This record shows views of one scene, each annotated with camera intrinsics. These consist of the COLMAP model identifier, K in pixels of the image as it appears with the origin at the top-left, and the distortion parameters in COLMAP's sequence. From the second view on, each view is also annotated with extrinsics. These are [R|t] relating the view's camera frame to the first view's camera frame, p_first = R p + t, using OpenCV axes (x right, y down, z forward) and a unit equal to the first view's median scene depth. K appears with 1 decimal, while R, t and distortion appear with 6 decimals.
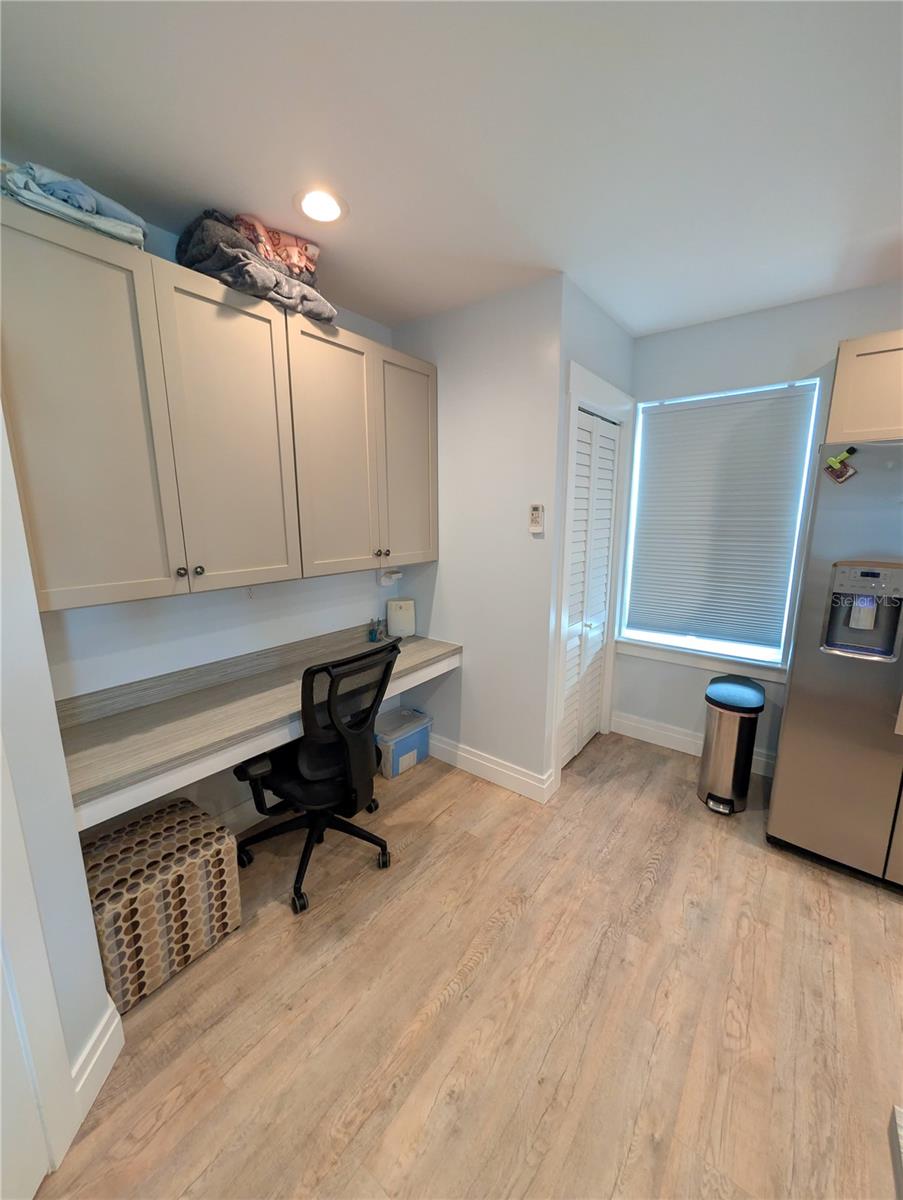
lens RADIAL K [[452.8, 0, 445.3], [0, 452.8, 597.3], [0, 0, 1]] dist [0.000309, 0.000044]
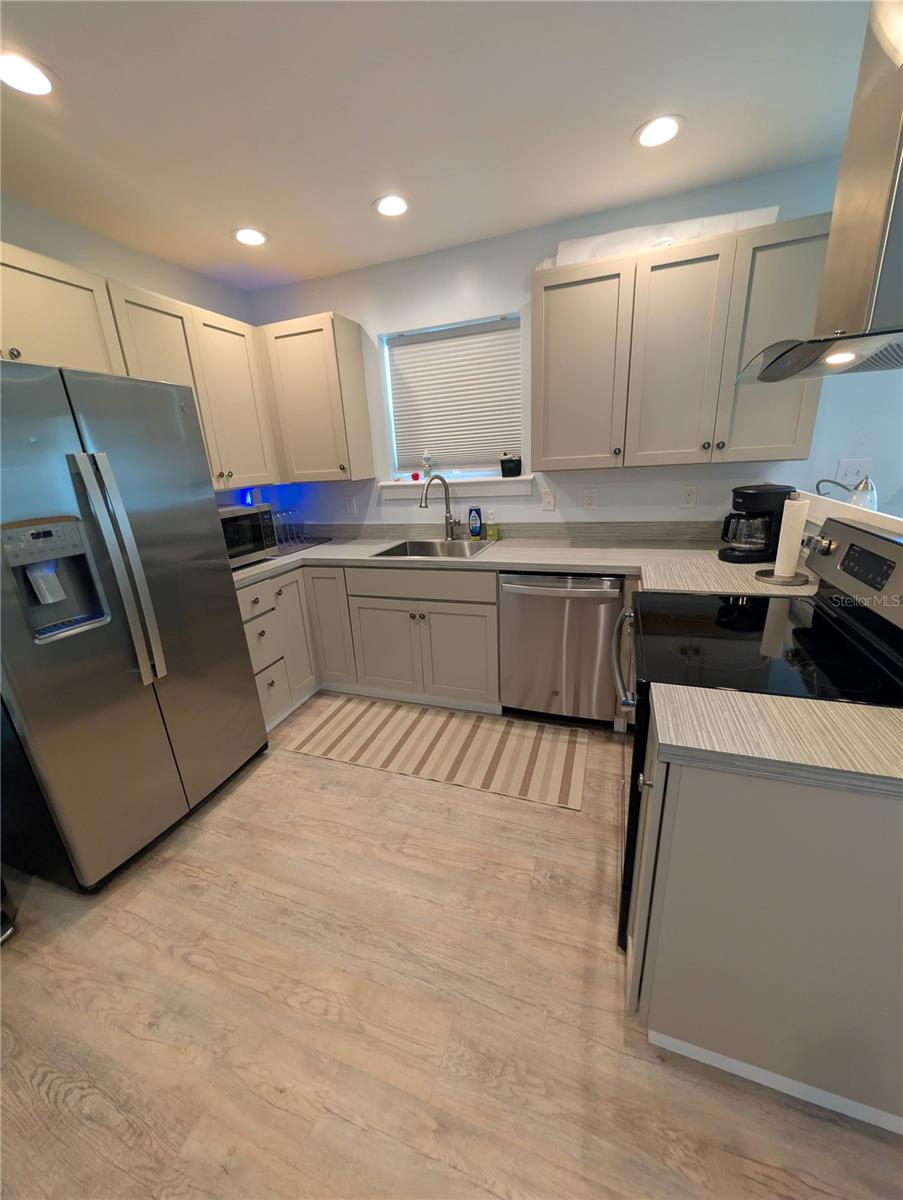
lens RADIAL K [[452.5, 0, 451.5], [0, 452.5, 600.0], [0, 0, 1]] dist [-0.003373, -0.000098]
pose [[-0.312357, -0.272774, 0.909960, -0.054014], [0.232940, 0.906651, 0.351742, -0.056249], [-0.920963, 0.321835, -0.219659, 0.533717]]
